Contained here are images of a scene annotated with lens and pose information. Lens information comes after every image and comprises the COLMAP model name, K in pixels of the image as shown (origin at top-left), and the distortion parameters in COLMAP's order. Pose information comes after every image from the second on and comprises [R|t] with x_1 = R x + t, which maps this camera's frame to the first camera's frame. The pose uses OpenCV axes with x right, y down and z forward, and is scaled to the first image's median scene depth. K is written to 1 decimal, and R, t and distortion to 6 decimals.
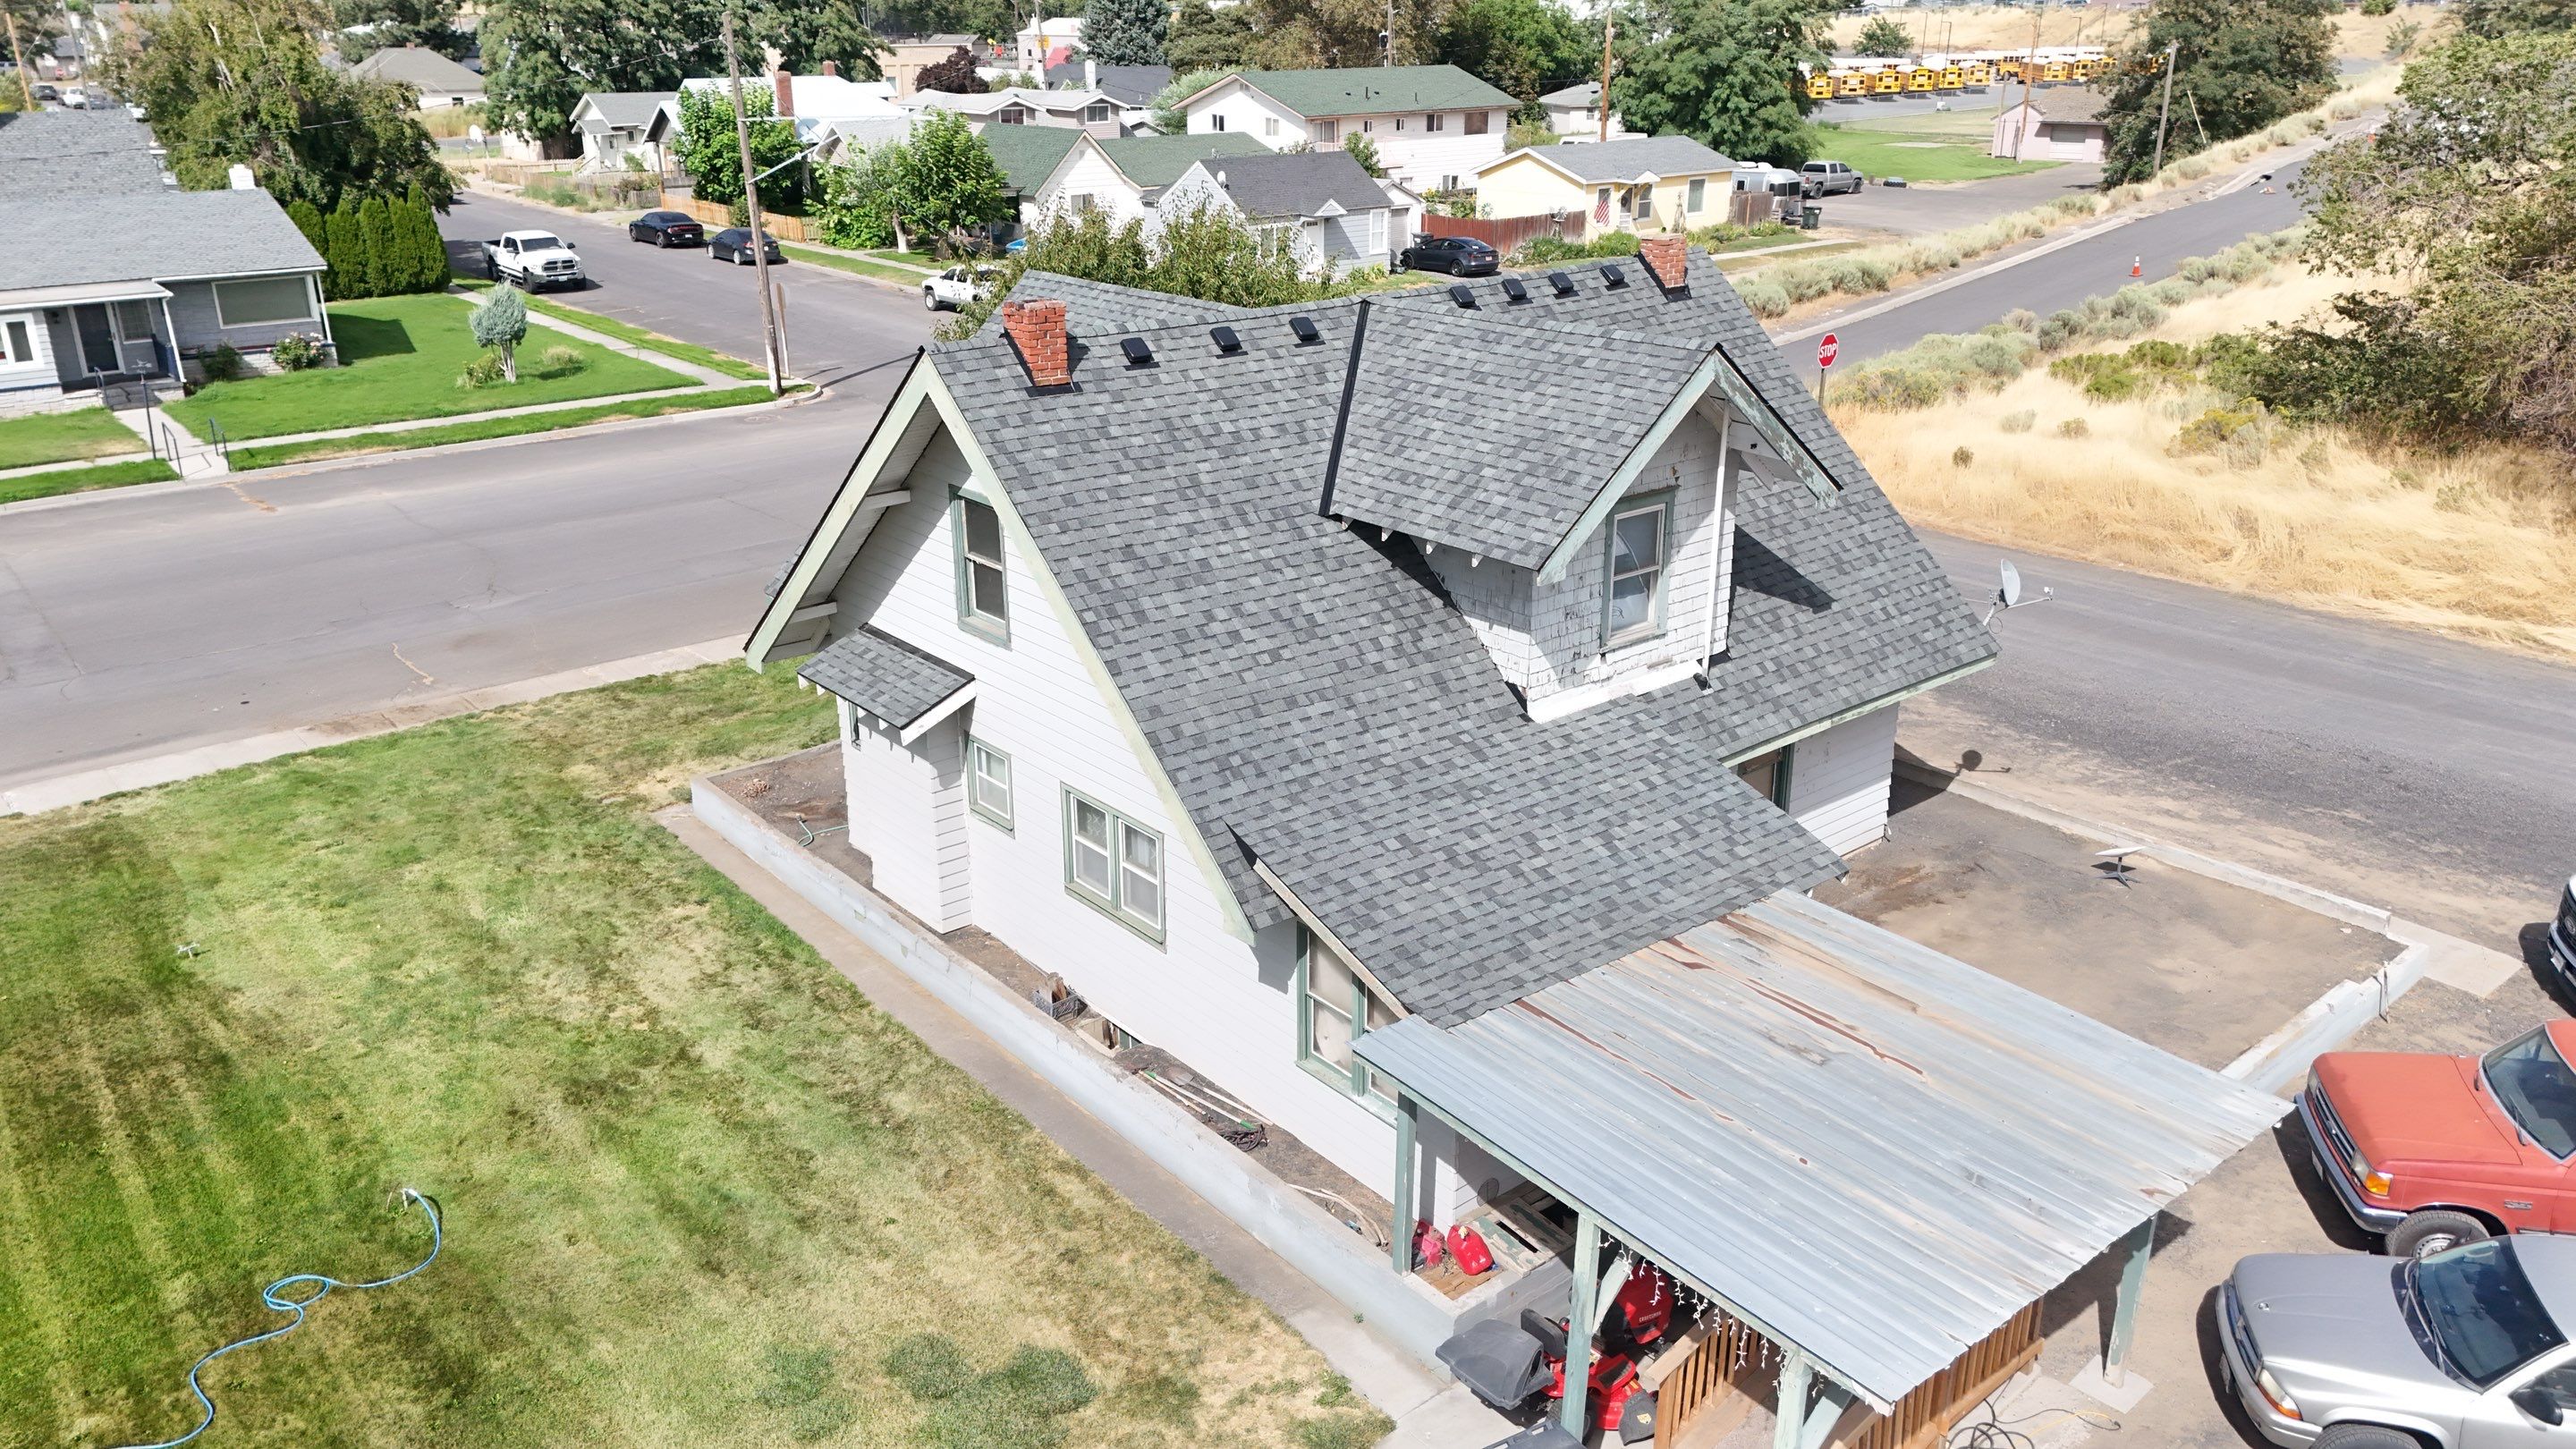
lens RADIAL K [[1894.6, 0, 1294.9], [0, 1894.6, 722.3], [0, 0, 1]] dist [0.052630, -0.025413]
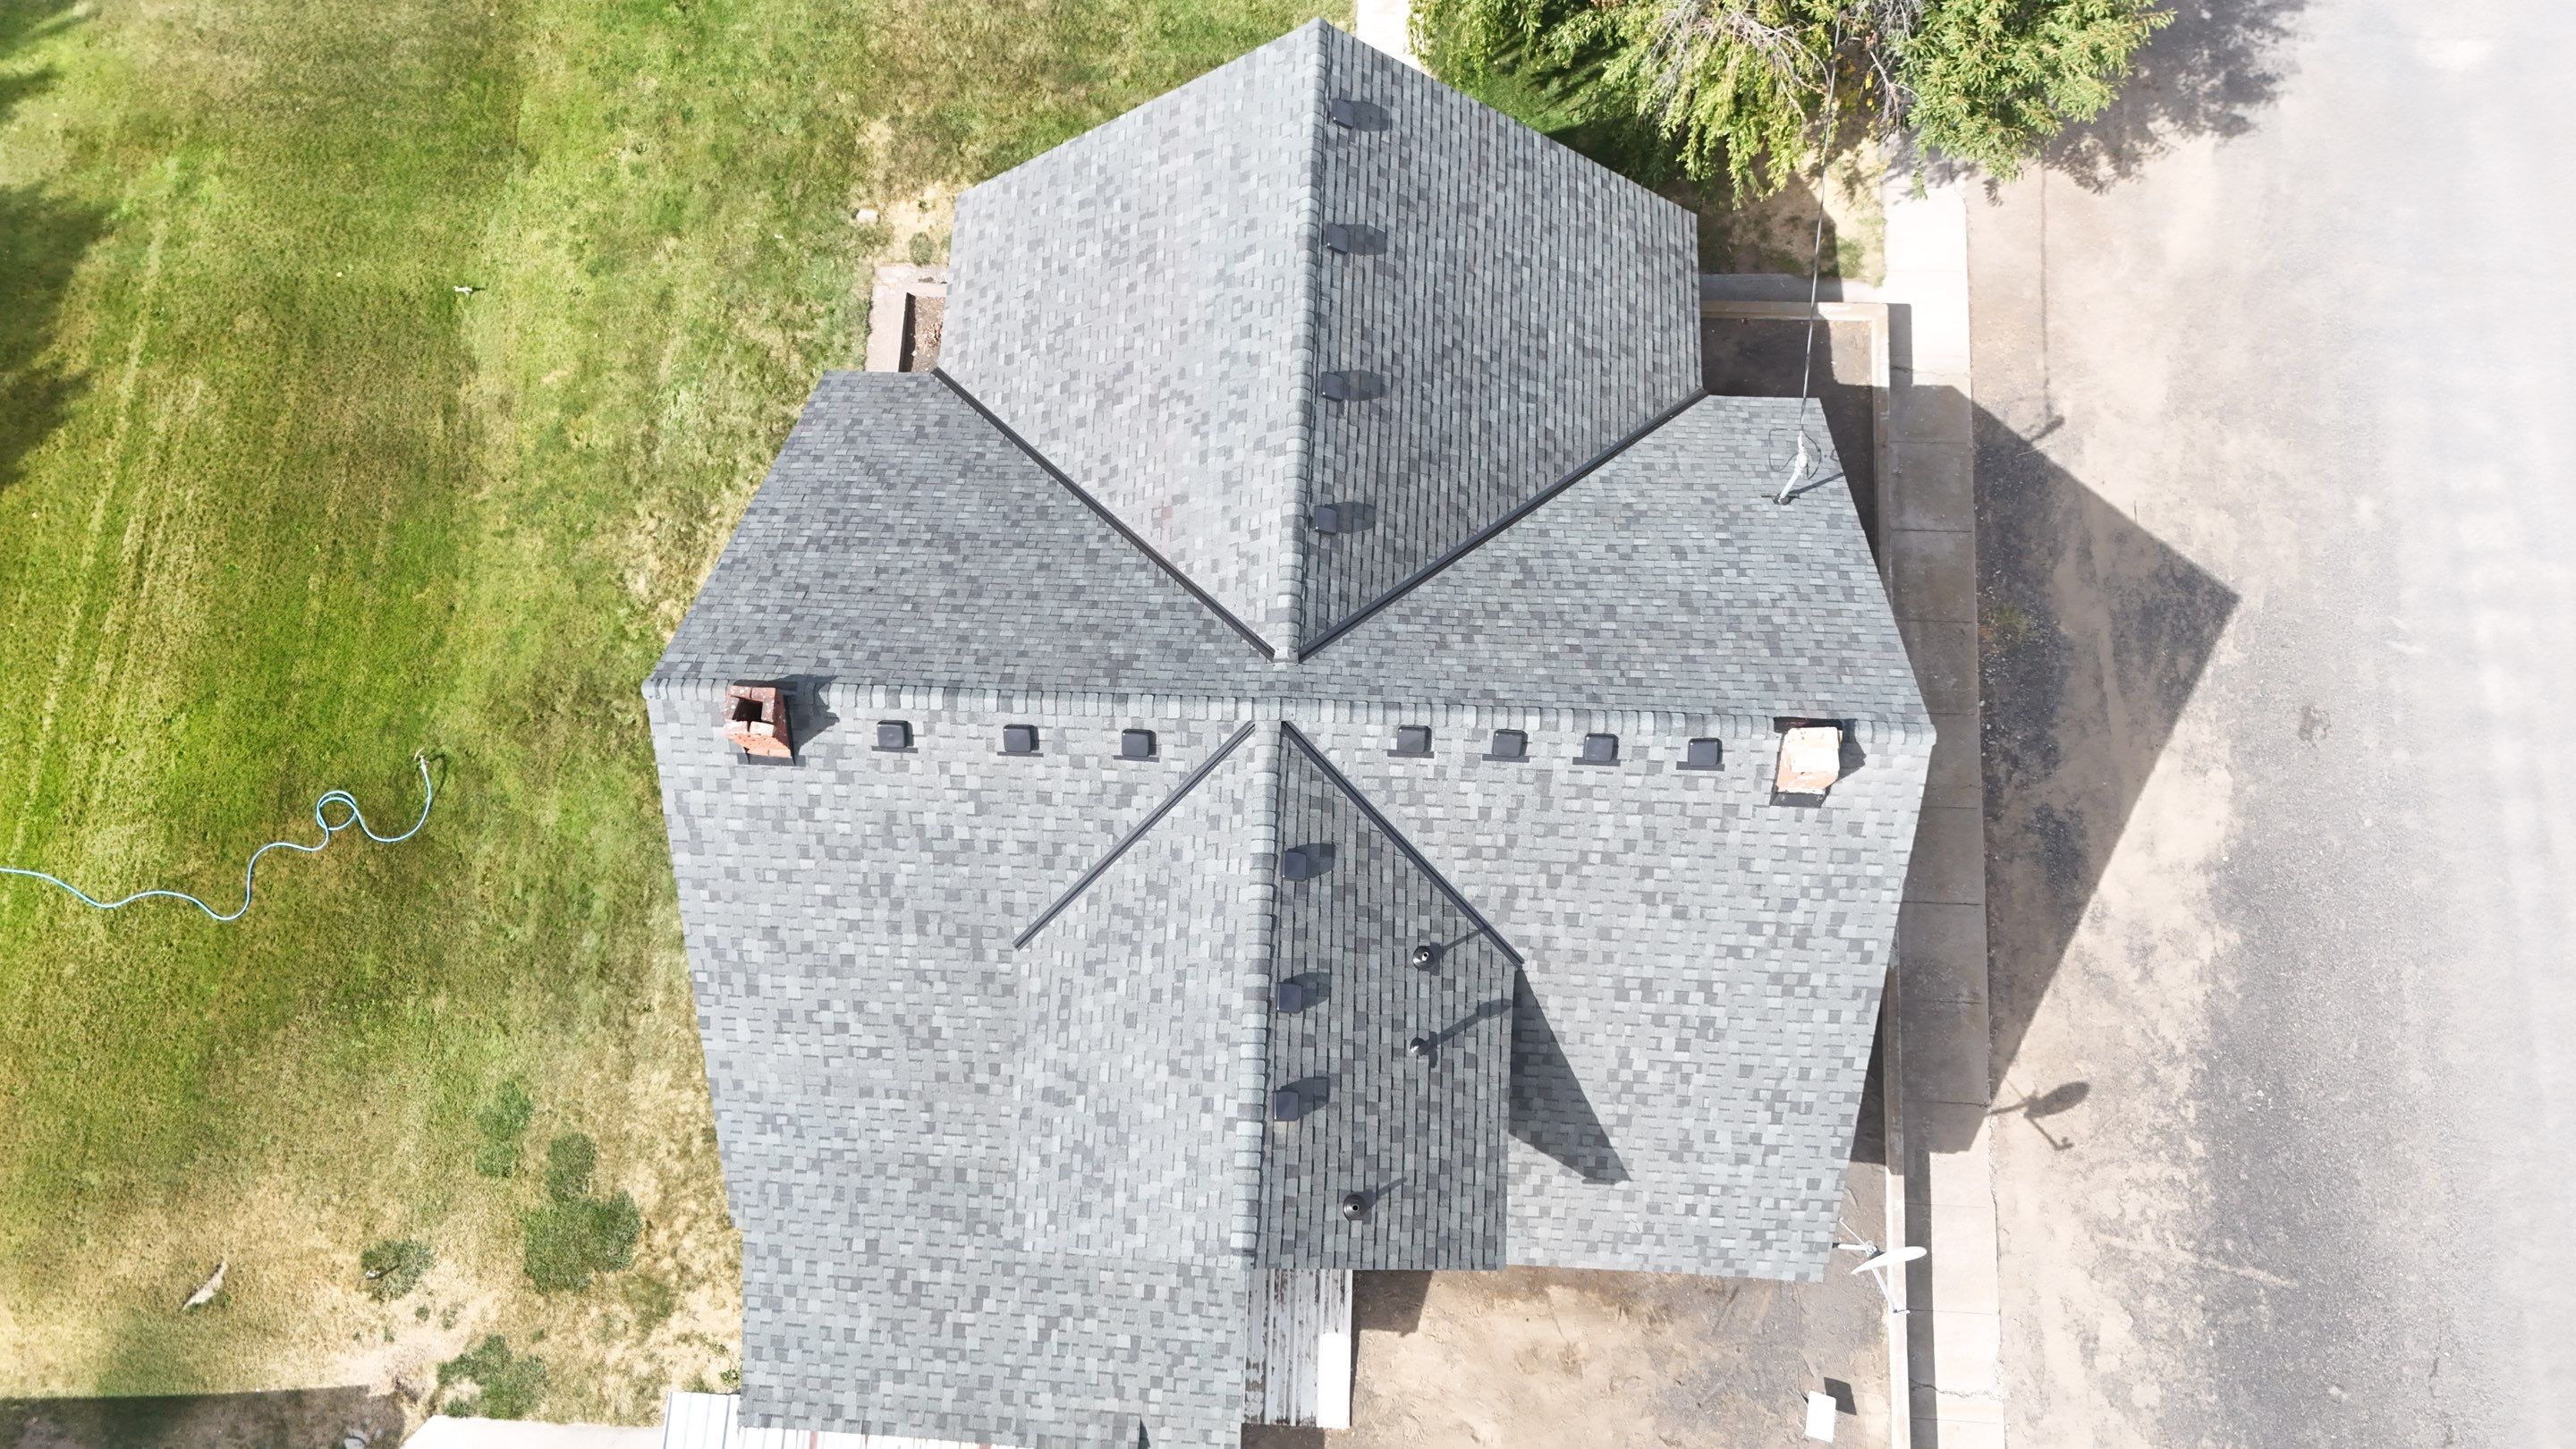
lens RADIAL K [[1894.6, 0, 1294.8], [0, 1894.6, 721.2], [0, 0, 1]] dist [0.052630, -0.025413]
pose [[0.731249, 0.660579, -0.170034, 0.181930], [-0.210981, 0.456091, 0.864562, -0.900753], [0.648662, -0.596336, 0.472885, 0.616376]]
